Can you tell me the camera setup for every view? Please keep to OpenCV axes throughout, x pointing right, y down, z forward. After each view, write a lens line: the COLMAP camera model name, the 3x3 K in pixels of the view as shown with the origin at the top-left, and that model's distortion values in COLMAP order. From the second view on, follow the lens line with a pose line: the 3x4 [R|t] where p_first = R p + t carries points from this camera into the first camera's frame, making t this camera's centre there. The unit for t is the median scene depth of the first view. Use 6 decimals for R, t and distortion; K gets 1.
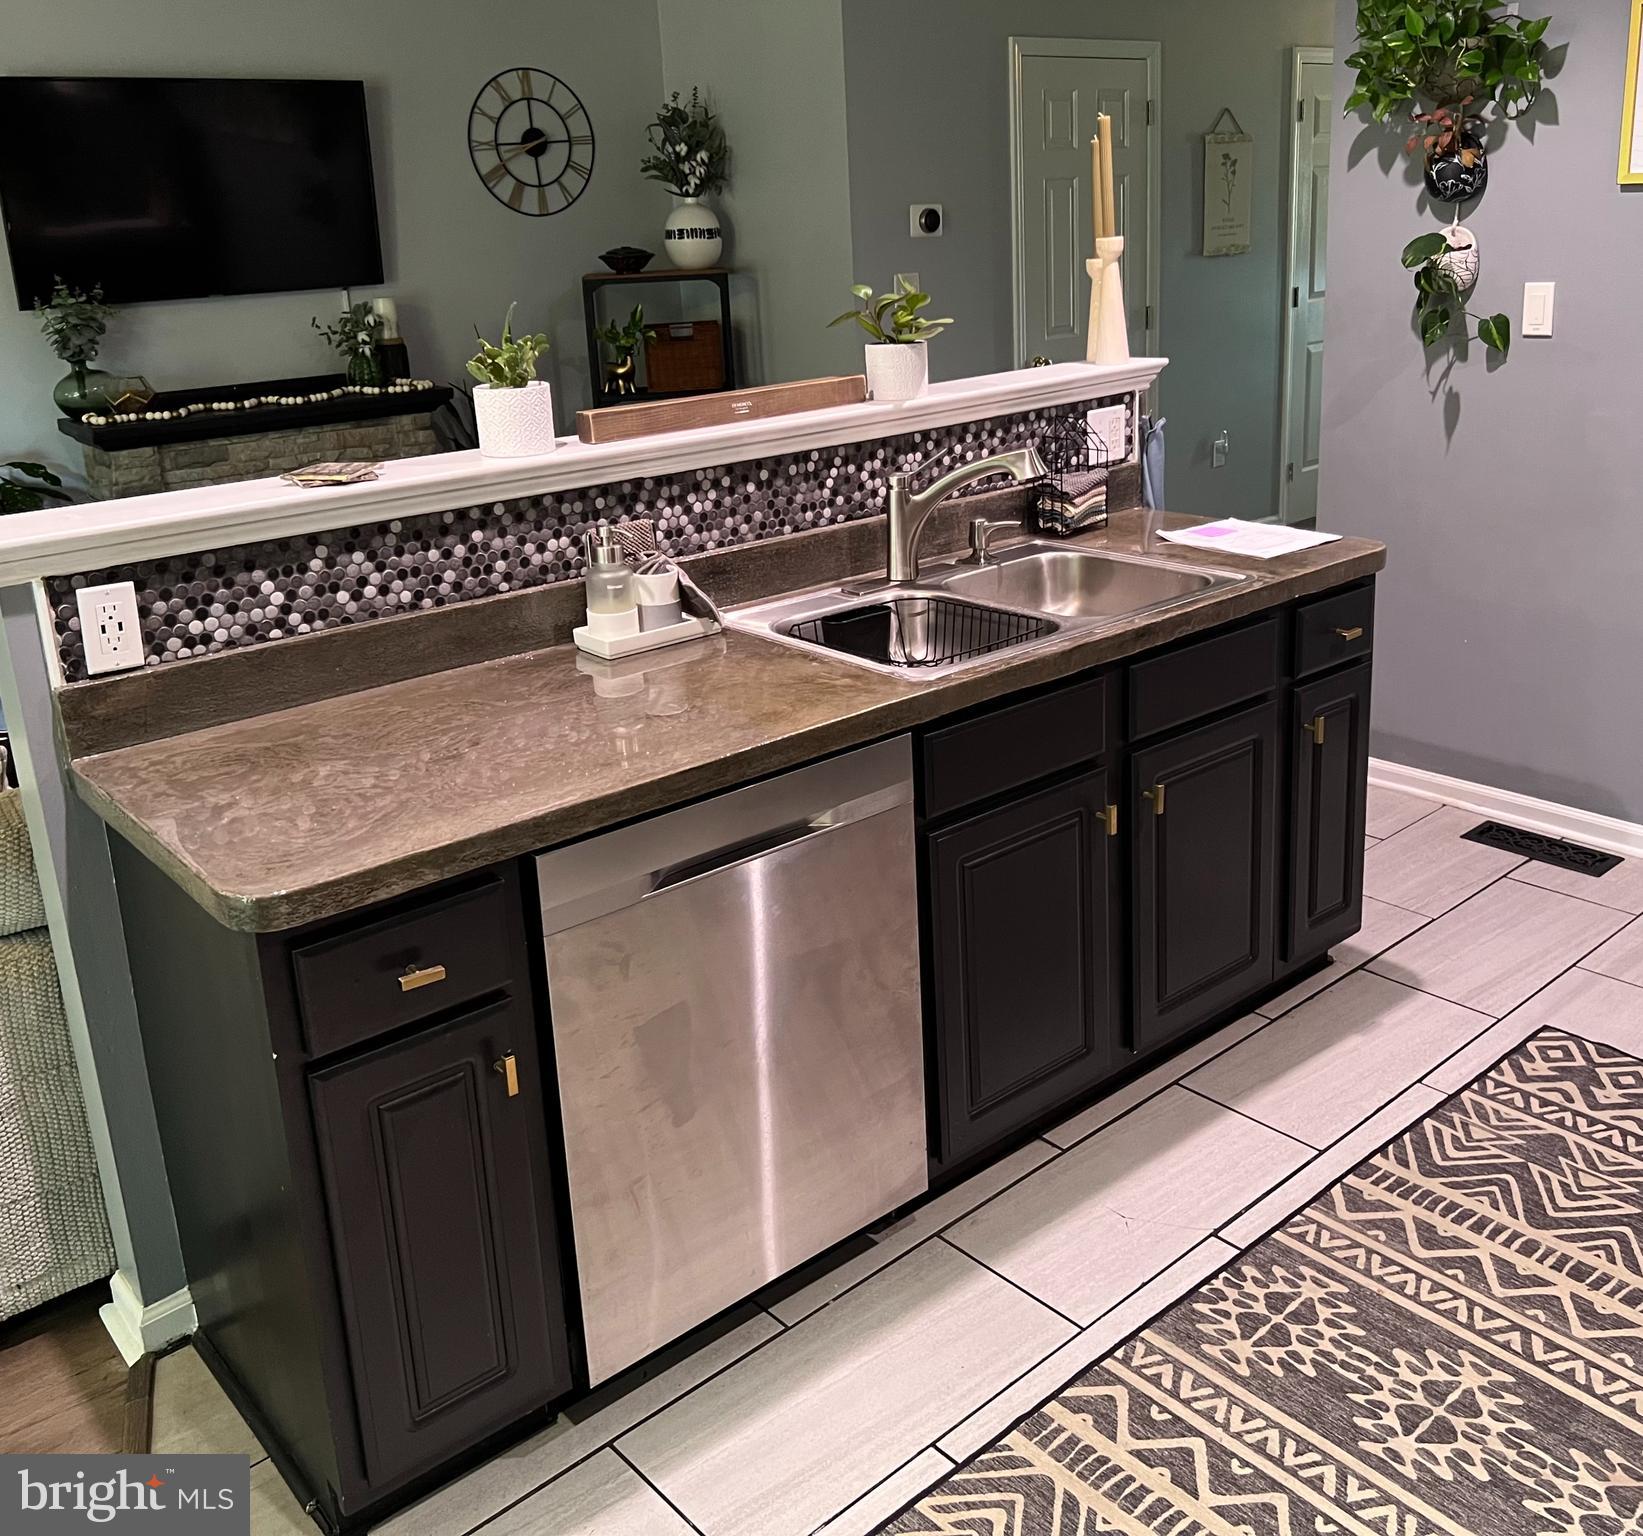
lens RADIAL K [[1573.5, 0, 823.4], [0, 1573.5, 622.8], [0, 0, 1]] dist [0.008576, -0.006967]
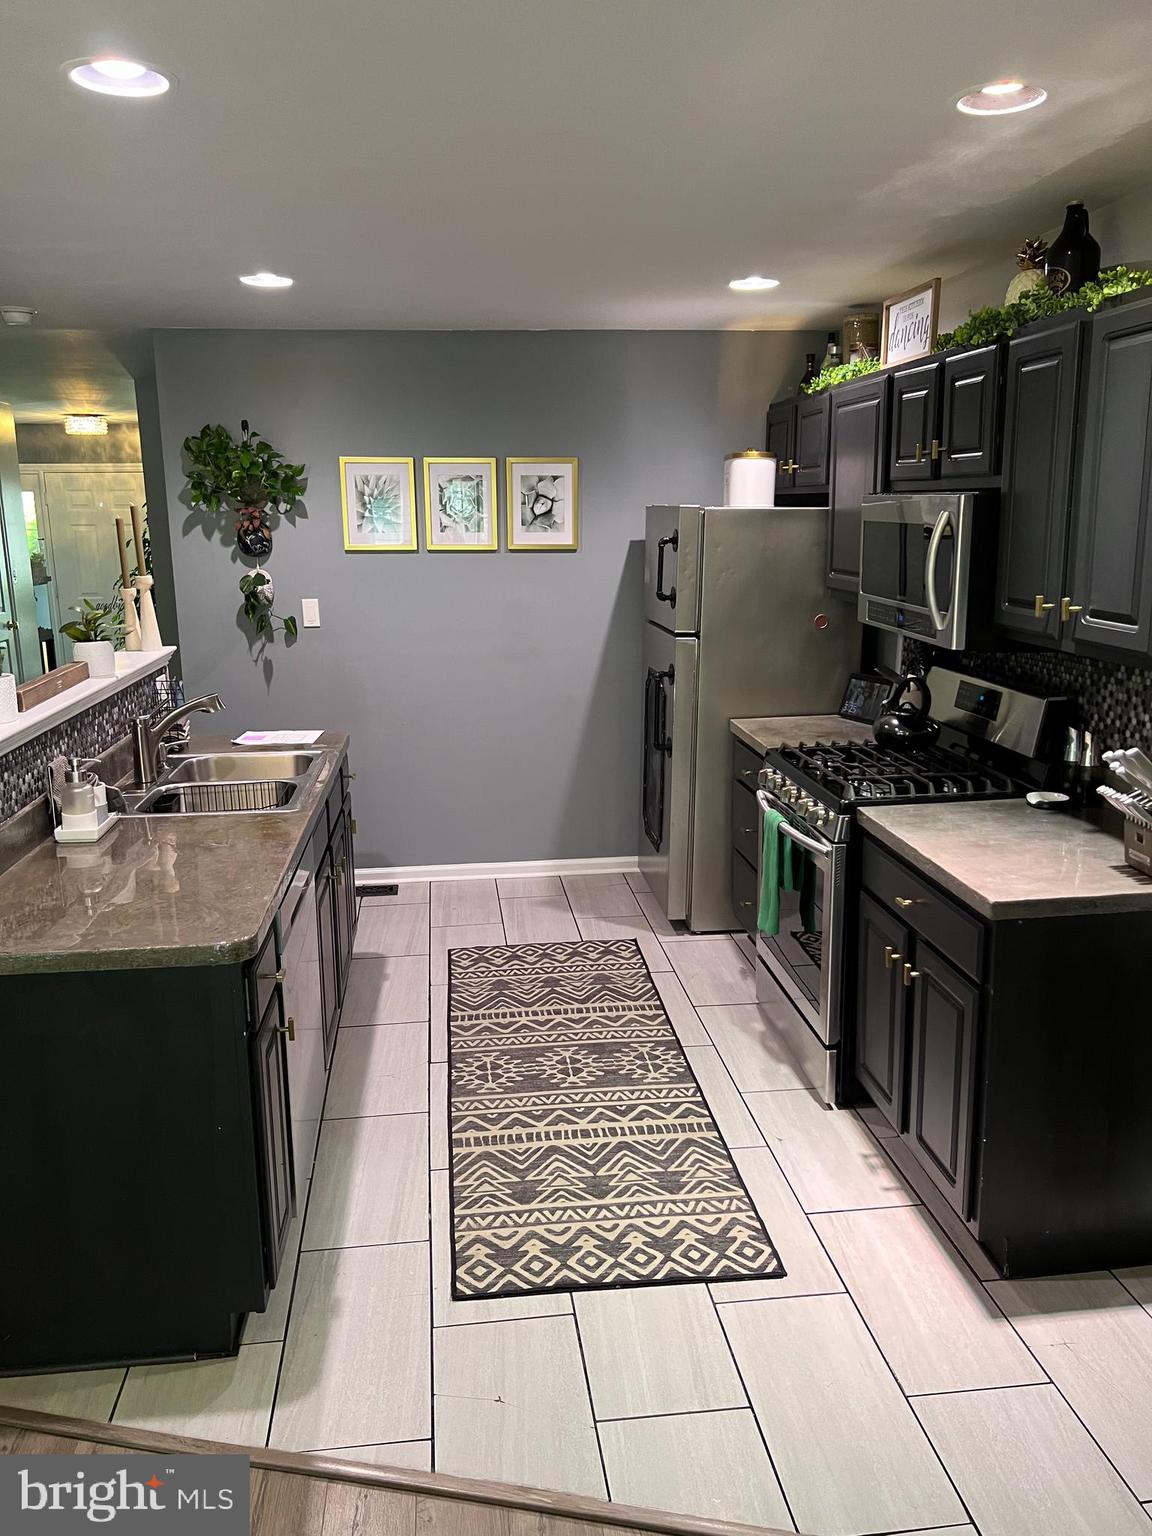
lens RADIAL K [[1166.3, 0, 576.0], [0, 1166.3, 768.0], [0, 0, 1]] dist [0.000658, 0.001178]
pose [[0.556598, -0.136470, 0.819496, -0.791488], [0.198269, 0.979734, 0.028491, 0.012657], [-0.806776, 0.146622, 0.572376, -0.057851]]
